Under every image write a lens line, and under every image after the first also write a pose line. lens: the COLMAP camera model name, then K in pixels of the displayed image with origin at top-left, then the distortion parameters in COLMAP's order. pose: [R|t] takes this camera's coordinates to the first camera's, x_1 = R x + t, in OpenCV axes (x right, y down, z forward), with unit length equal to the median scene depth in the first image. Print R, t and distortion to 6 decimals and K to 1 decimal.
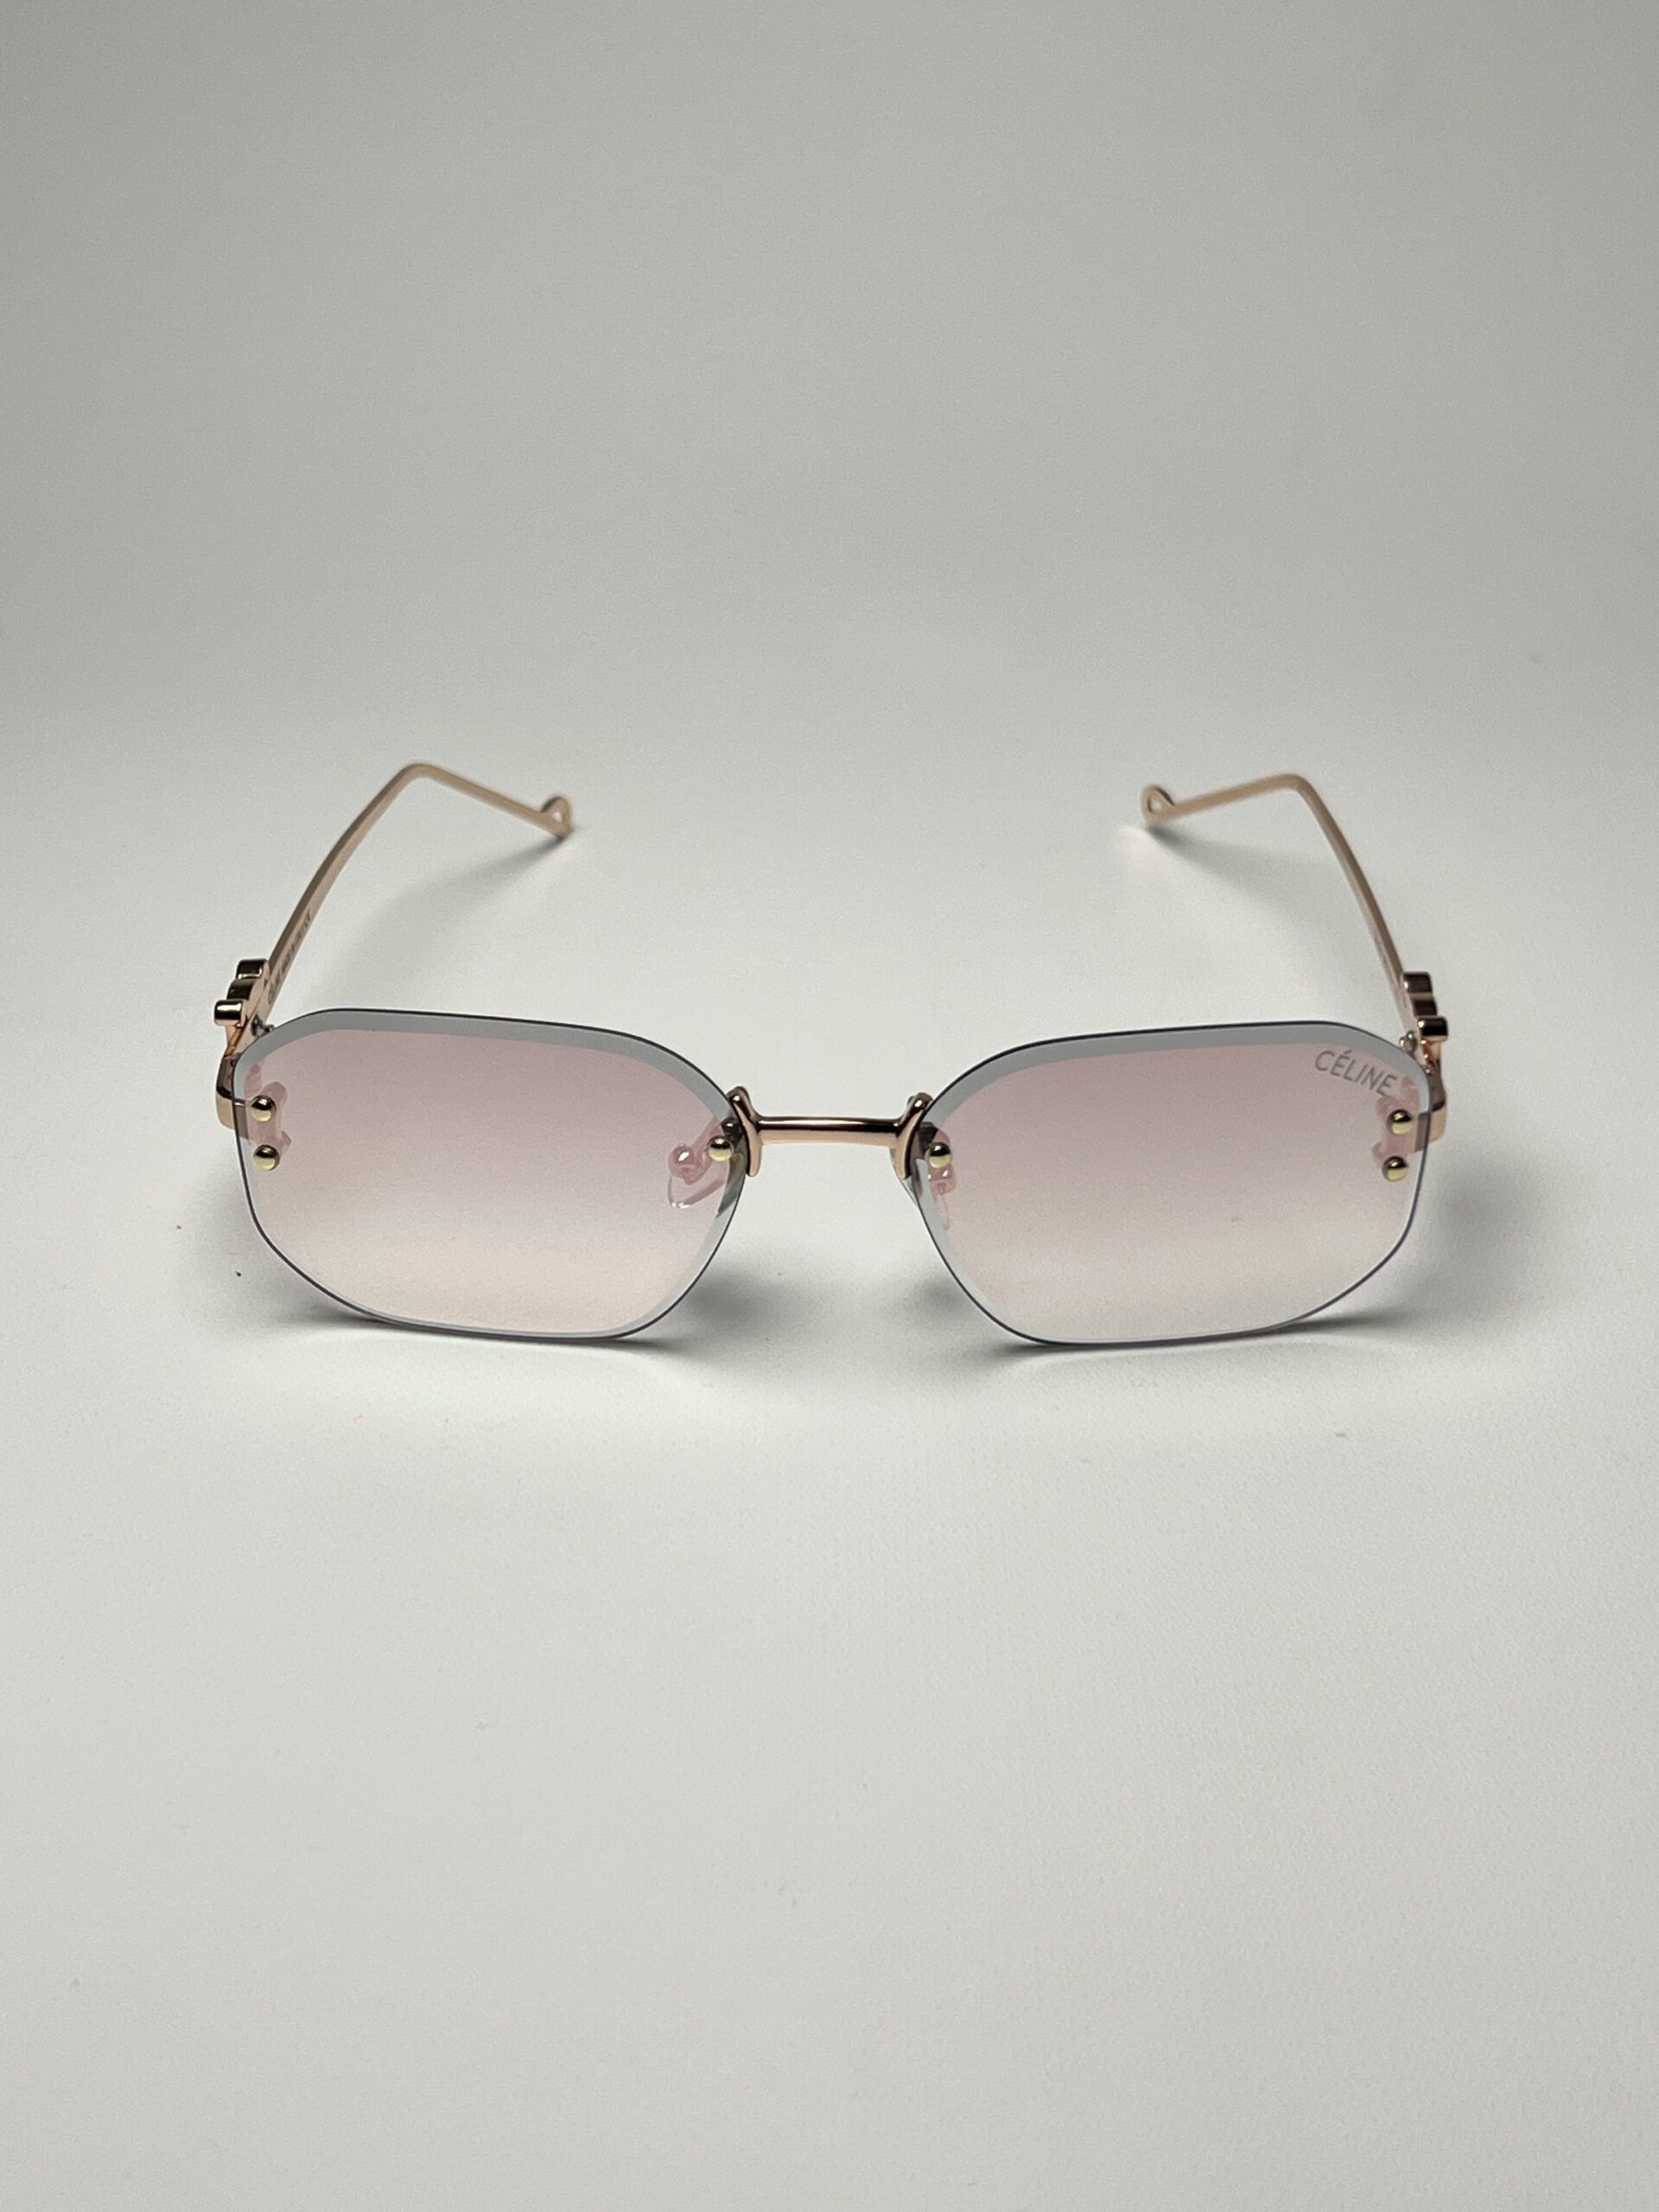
lens RADIAL K [[3356.2, 0, 829.5], [0, 3356.2, 1106.0], [0, 0, 1]] dist [0.432806, -2.901865]
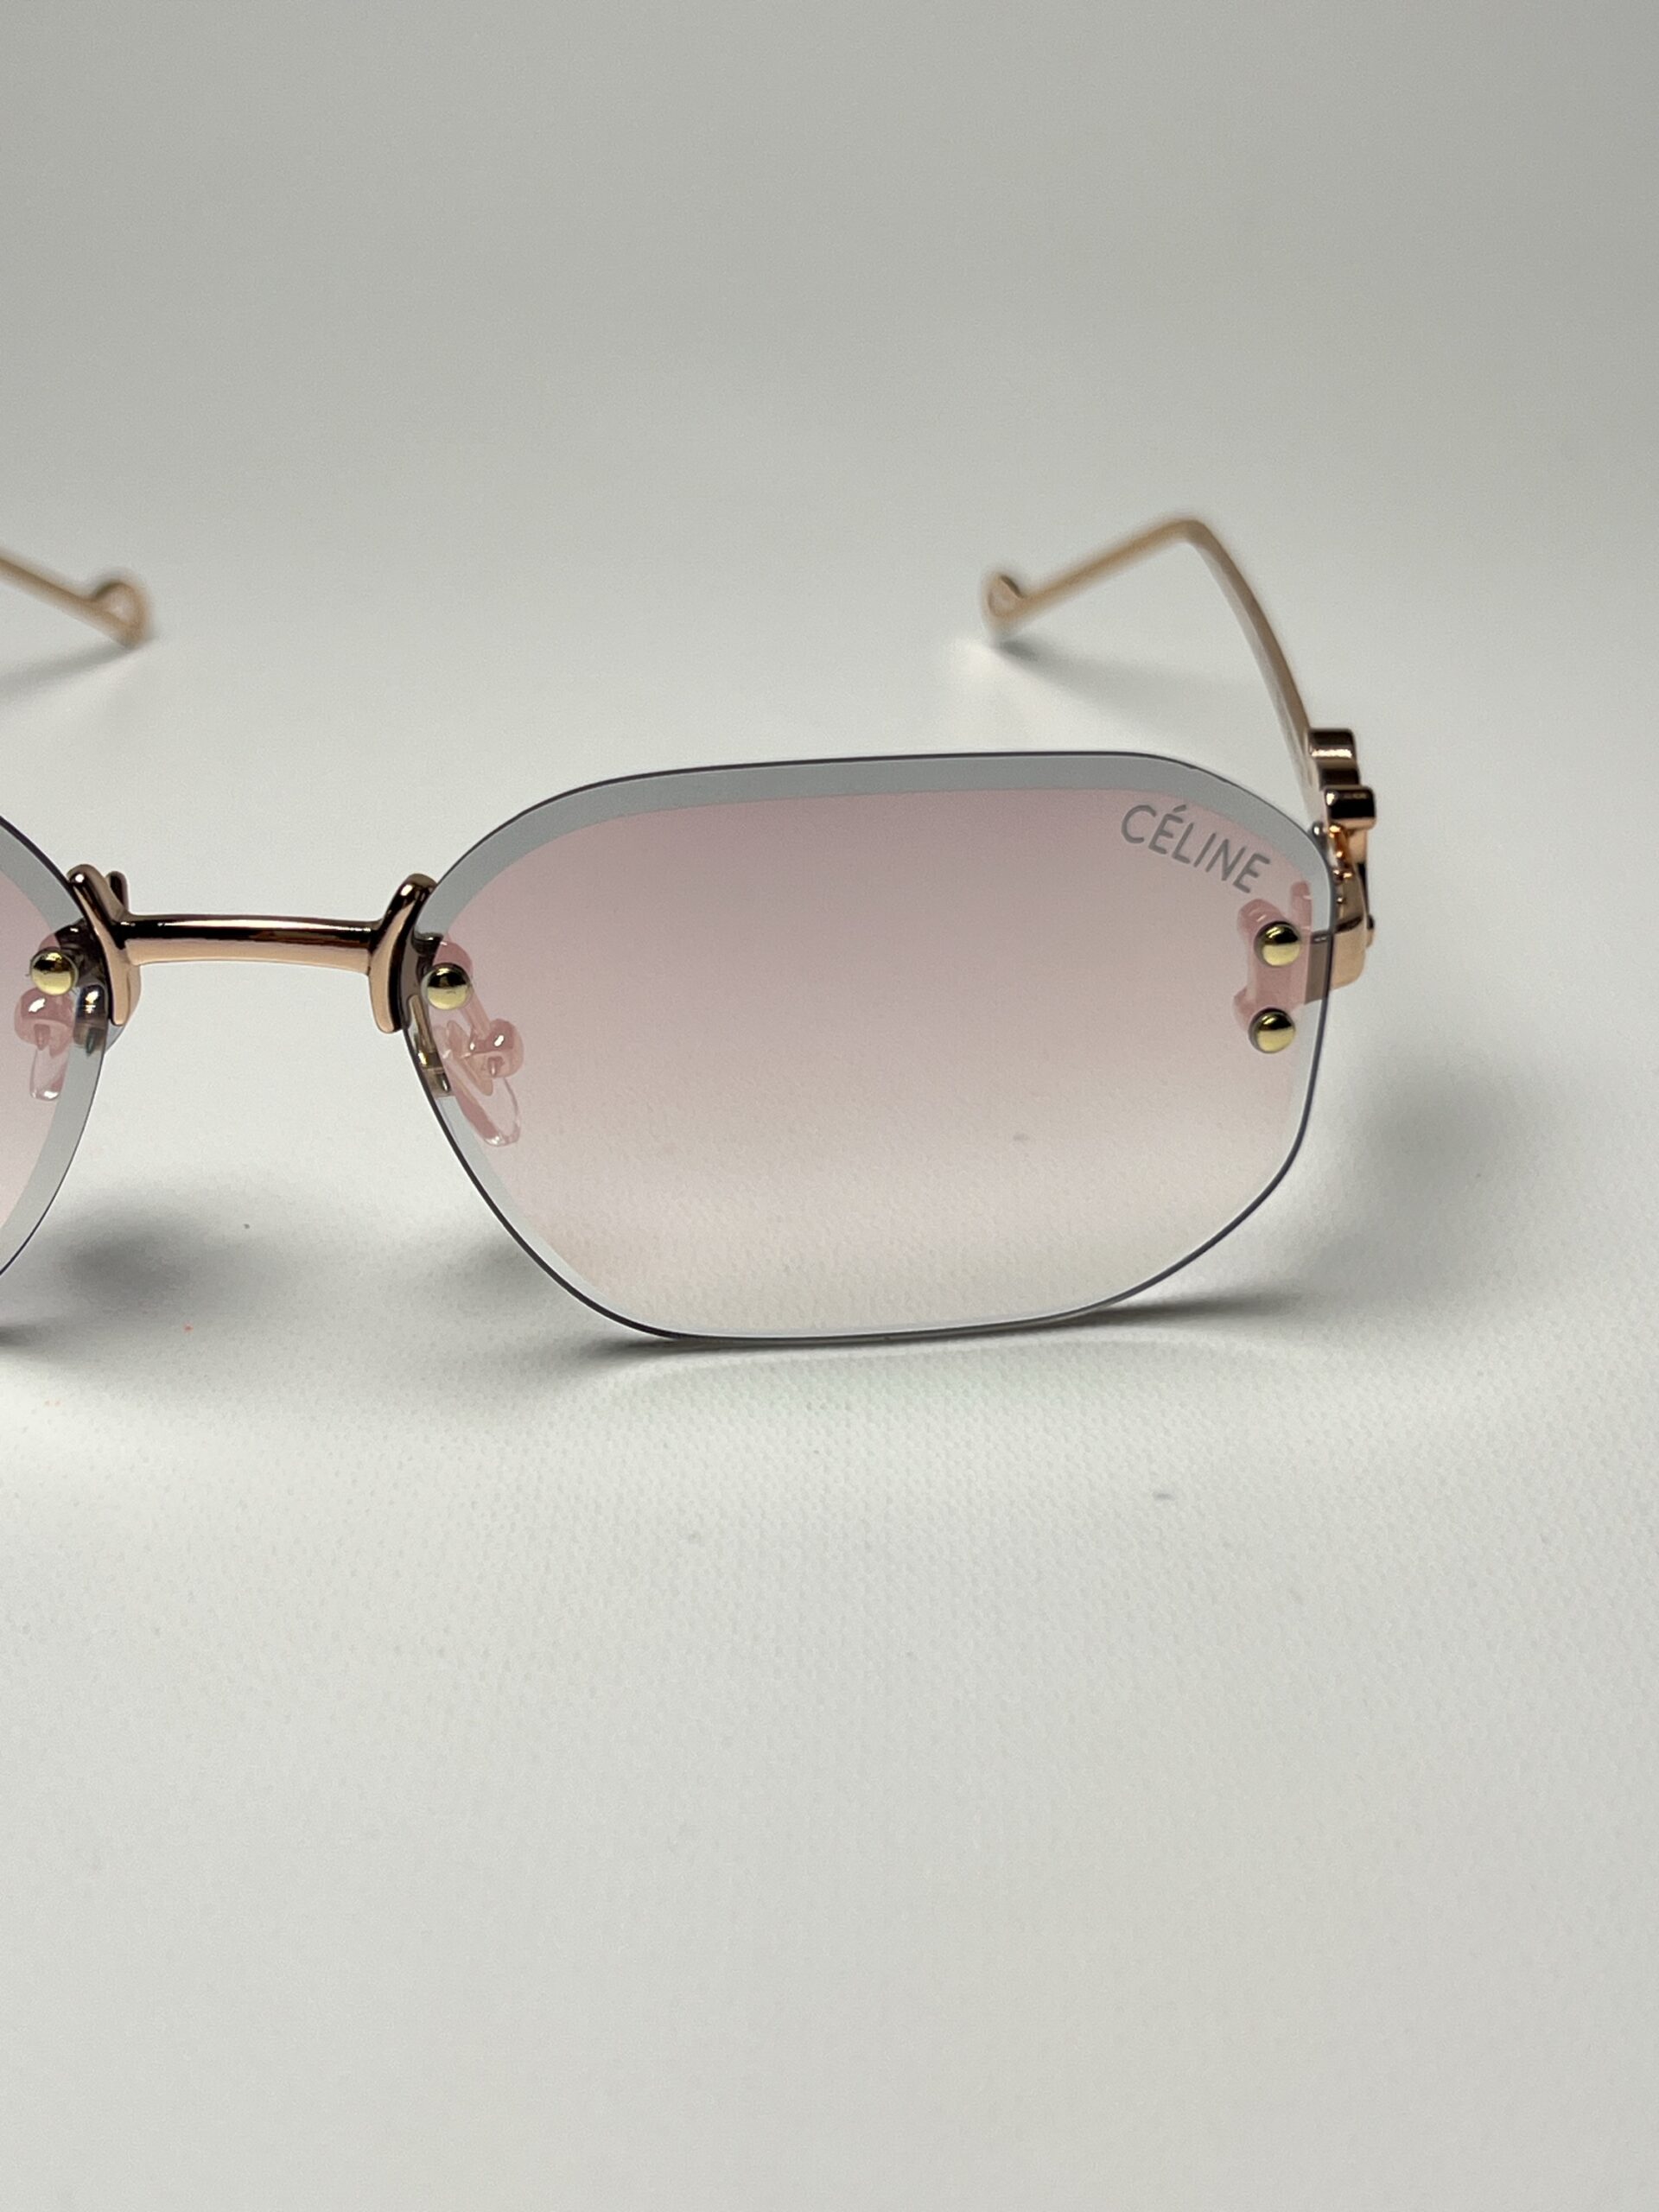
lens RADIAL K [[3356.2, 0, 829.5], [0, 3356.2, 1106.0], [0, 0, 1]] dist [0.432806, -2.901865]
pose [[0.999645, 0.009677, -0.024840, 0.105550], [-0.010744, 0.999011, -0.043154, 0.055705], [0.024398, 0.043406, 0.998760, 0.427019]]
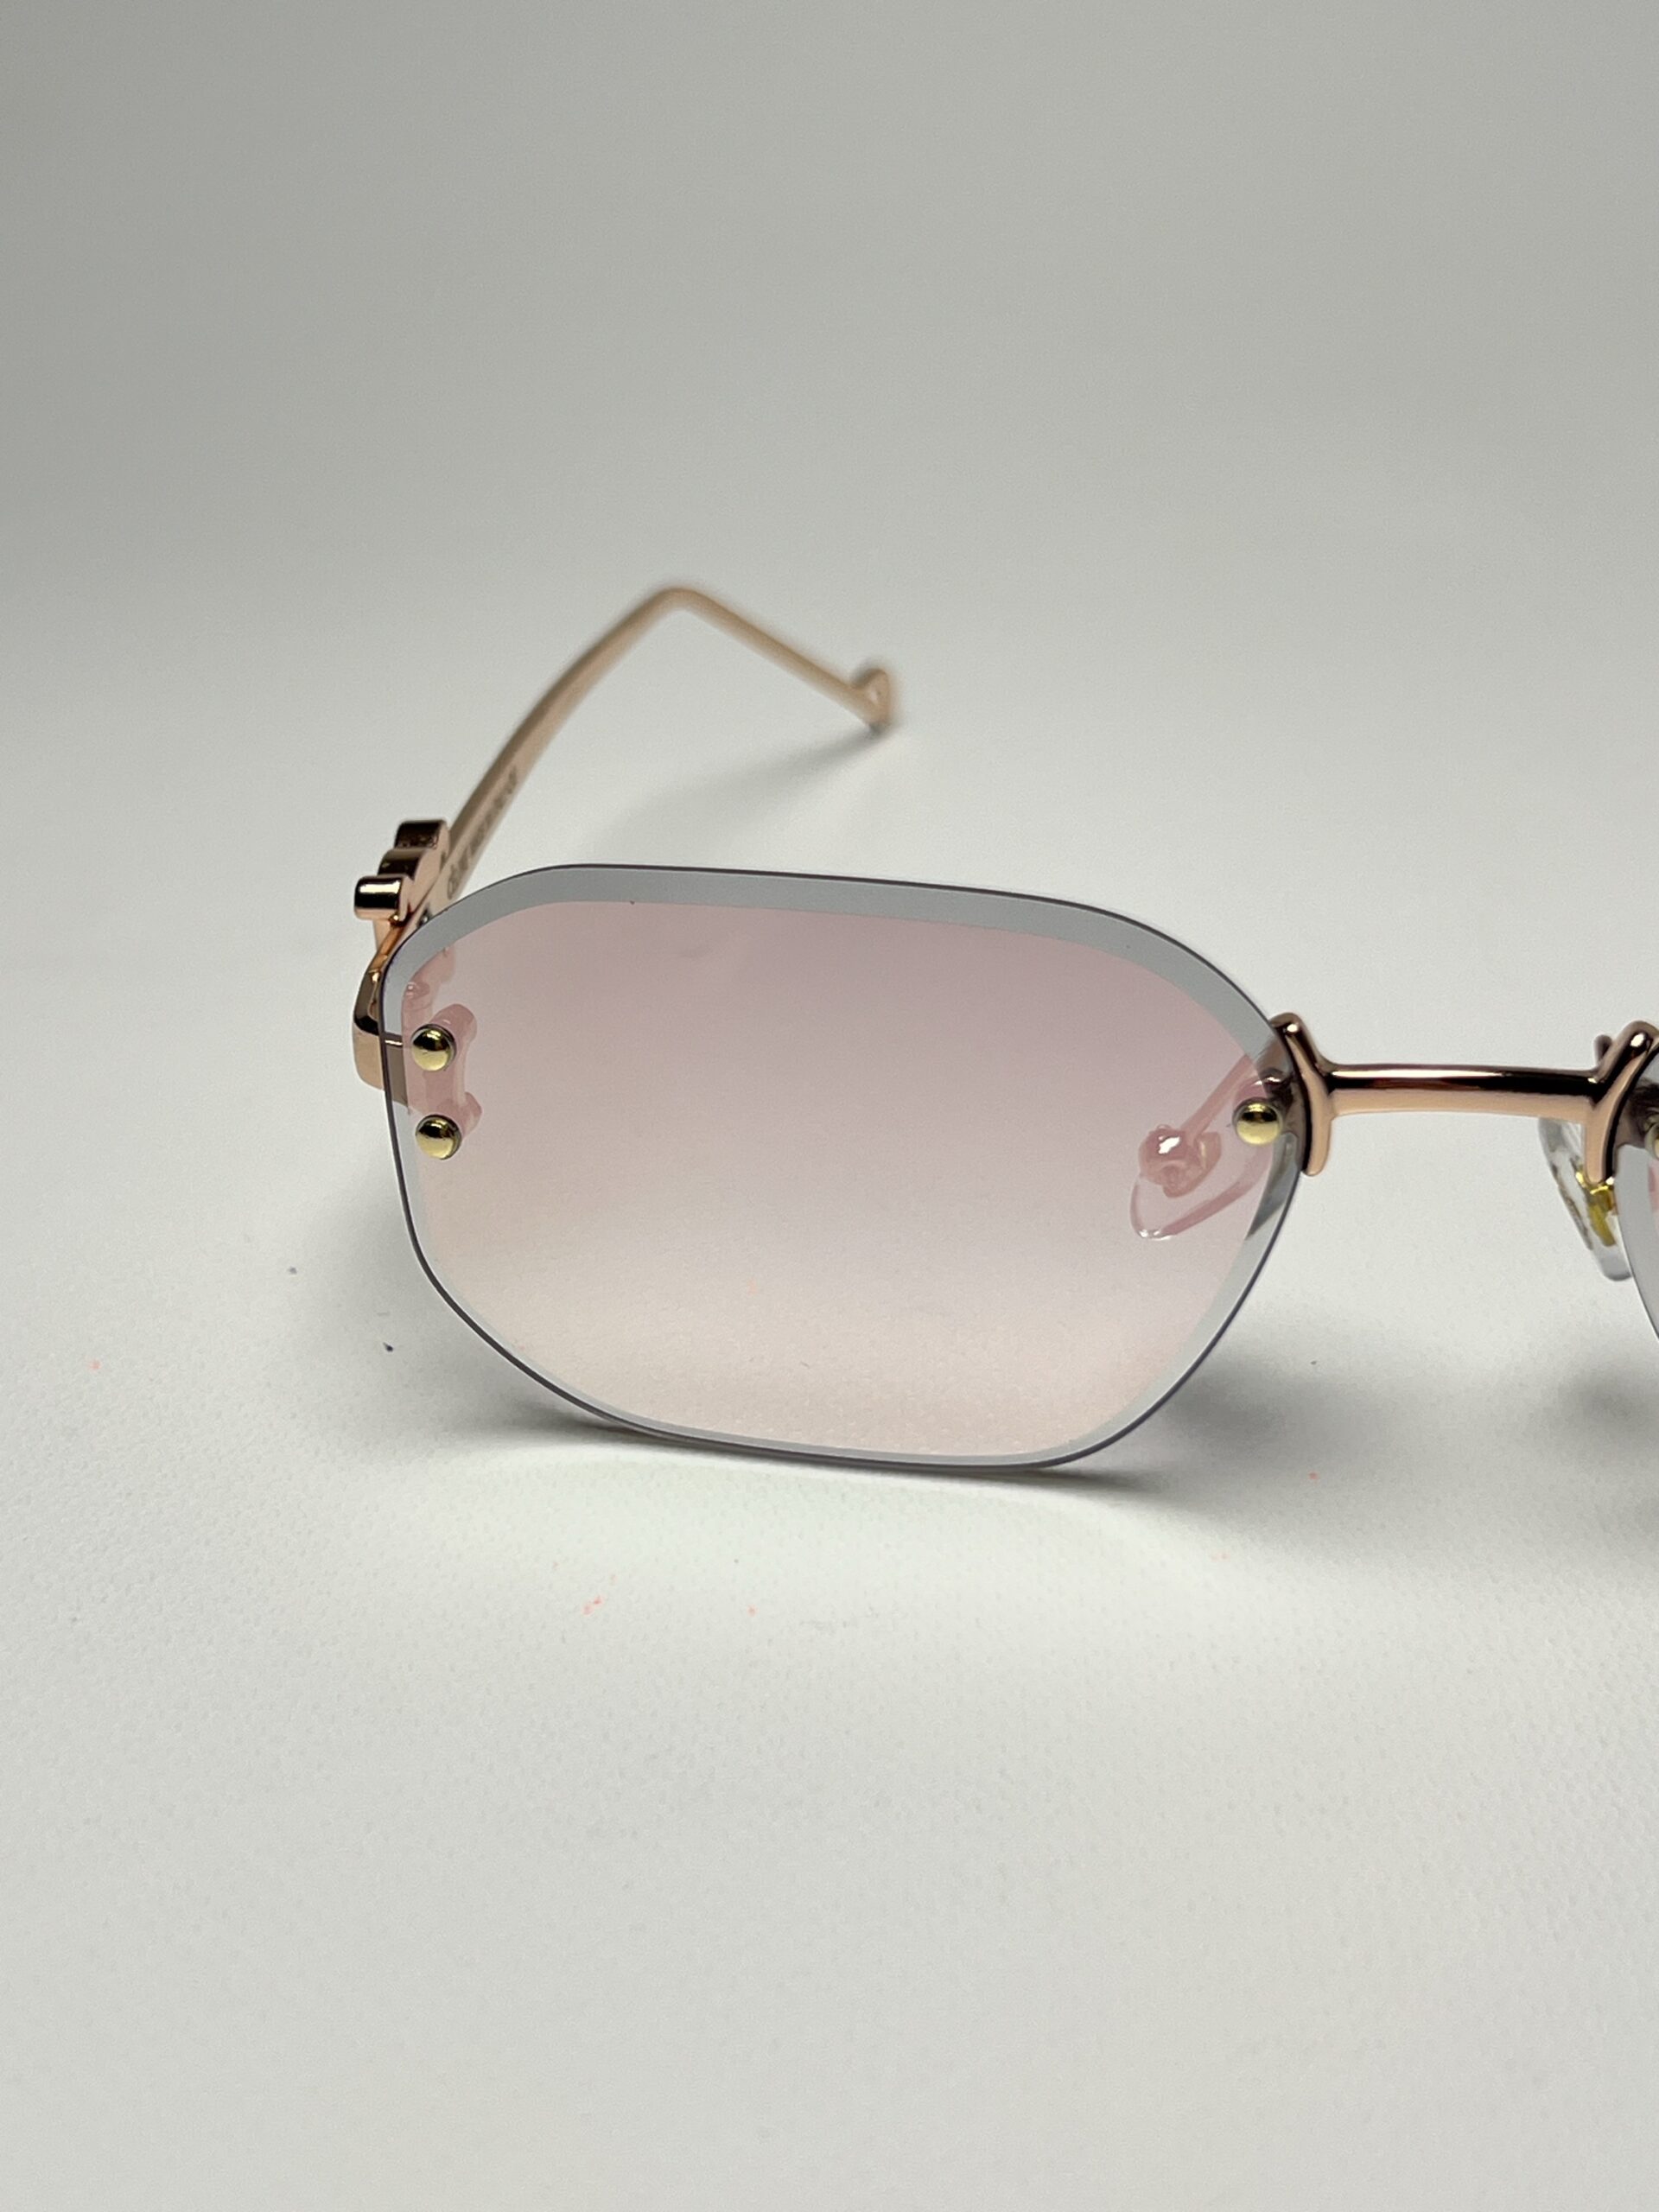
lens RADIAL K [[3356.2, 0, 829.5], [0, 3356.2, 1106.0], [0, 0, 1]] dist [0.432806, -2.901865]
pose [[0.998485, 0.008387, -0.054375, -0.069395], [-0.010356, 0.999297, -0.036025, 0.029341], [0.054035, 0.036533, 0.997871, 0.435367]]
